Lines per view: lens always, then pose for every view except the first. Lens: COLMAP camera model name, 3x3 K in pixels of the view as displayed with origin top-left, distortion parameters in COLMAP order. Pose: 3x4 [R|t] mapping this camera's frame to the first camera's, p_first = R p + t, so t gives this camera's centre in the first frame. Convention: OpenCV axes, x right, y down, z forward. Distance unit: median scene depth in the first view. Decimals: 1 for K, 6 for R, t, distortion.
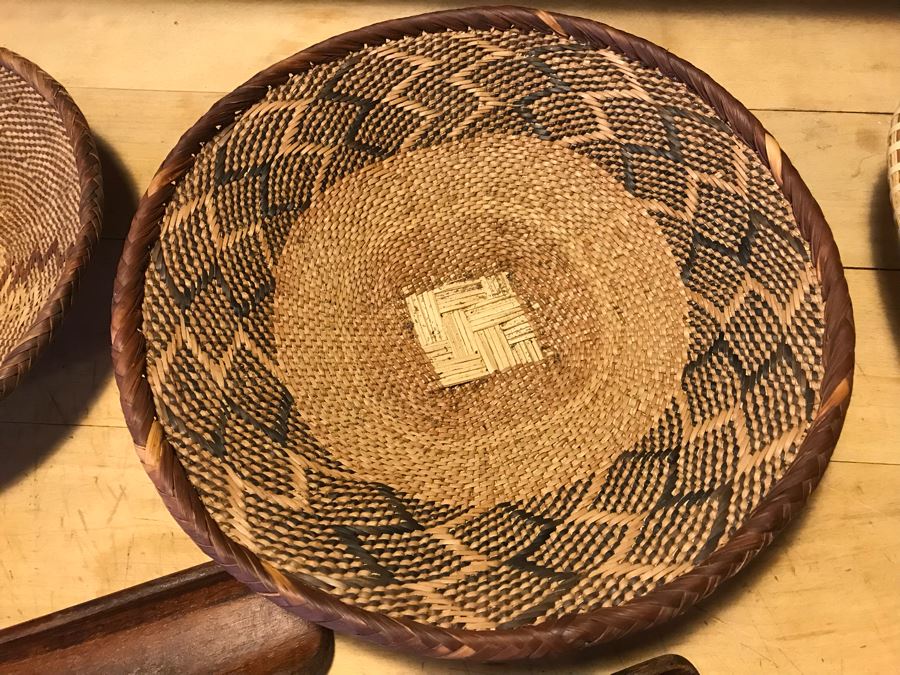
lens RADIAL K [[726.6, 0, 446.8], [0, 726.6, 342.2], [0, 0, 1]] dist [0.016193, -0.024339]
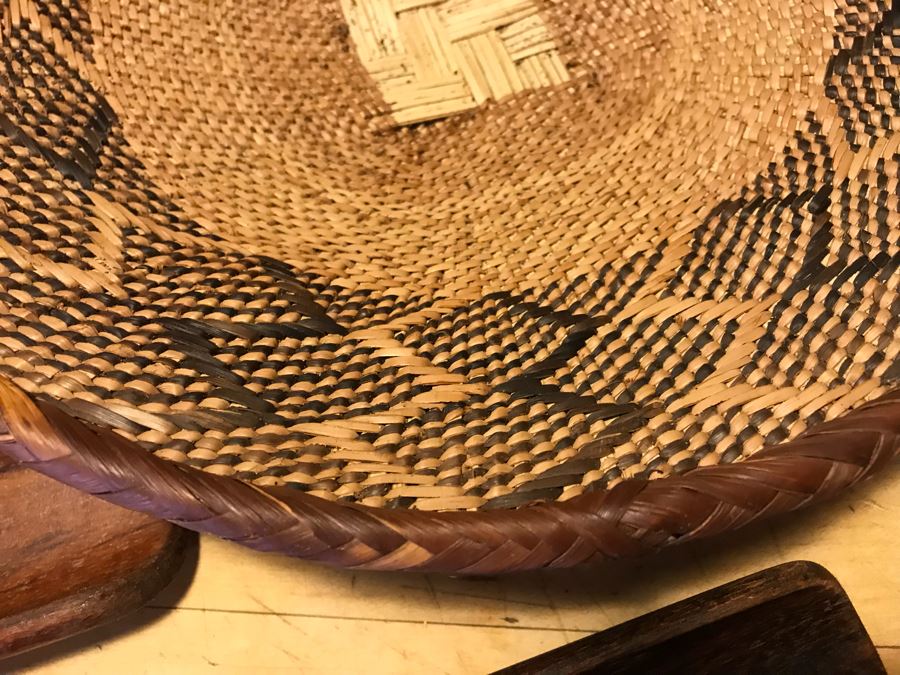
lens RADIAL K [[756.1, 0, 447.5], [0, 756.1, 342.8], [0, 0, 1]] dist [0.017505, -0.039475]
pose [[0.999989, -0.000075, 0.004743, 0.031487], [-0.000480, 0.993136, 0.116961, 0.160090], [-0.004719, -0.116962, 0.993125, 0.365407]]
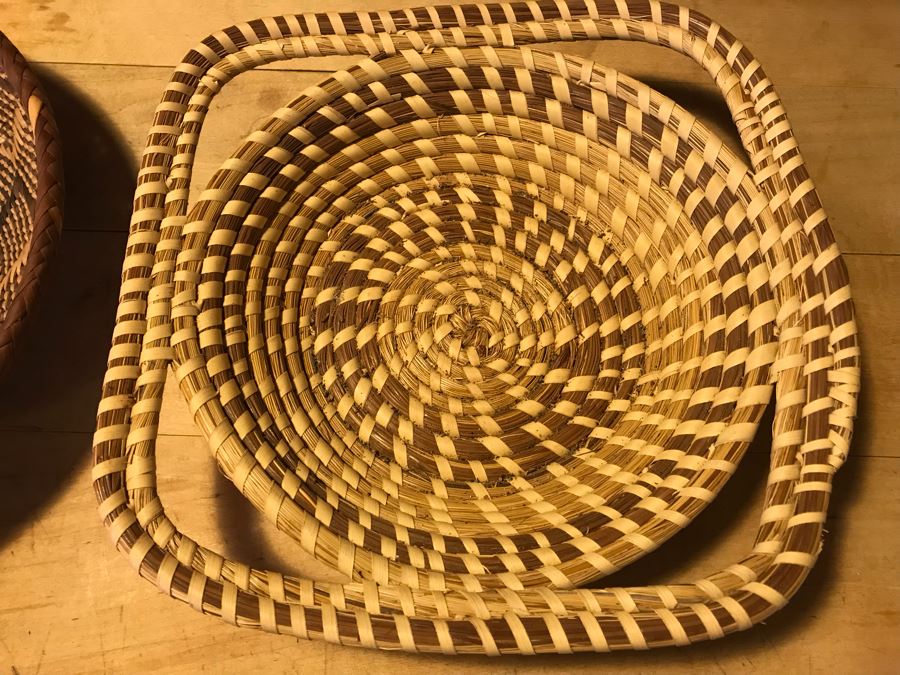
lens RADIAL K [[726.6, 0, 448.6], [0, 726.6, 336.8], [0, 0, 1]] dist [0.016193, -0.024339]
pose [[0.999117, -0.018104, 0.037926, 0.893676], [0.015418, 0.997432, 0.069943, -0.028886], [-0.039095, -0.069296, 0.996830, -0.000008]]
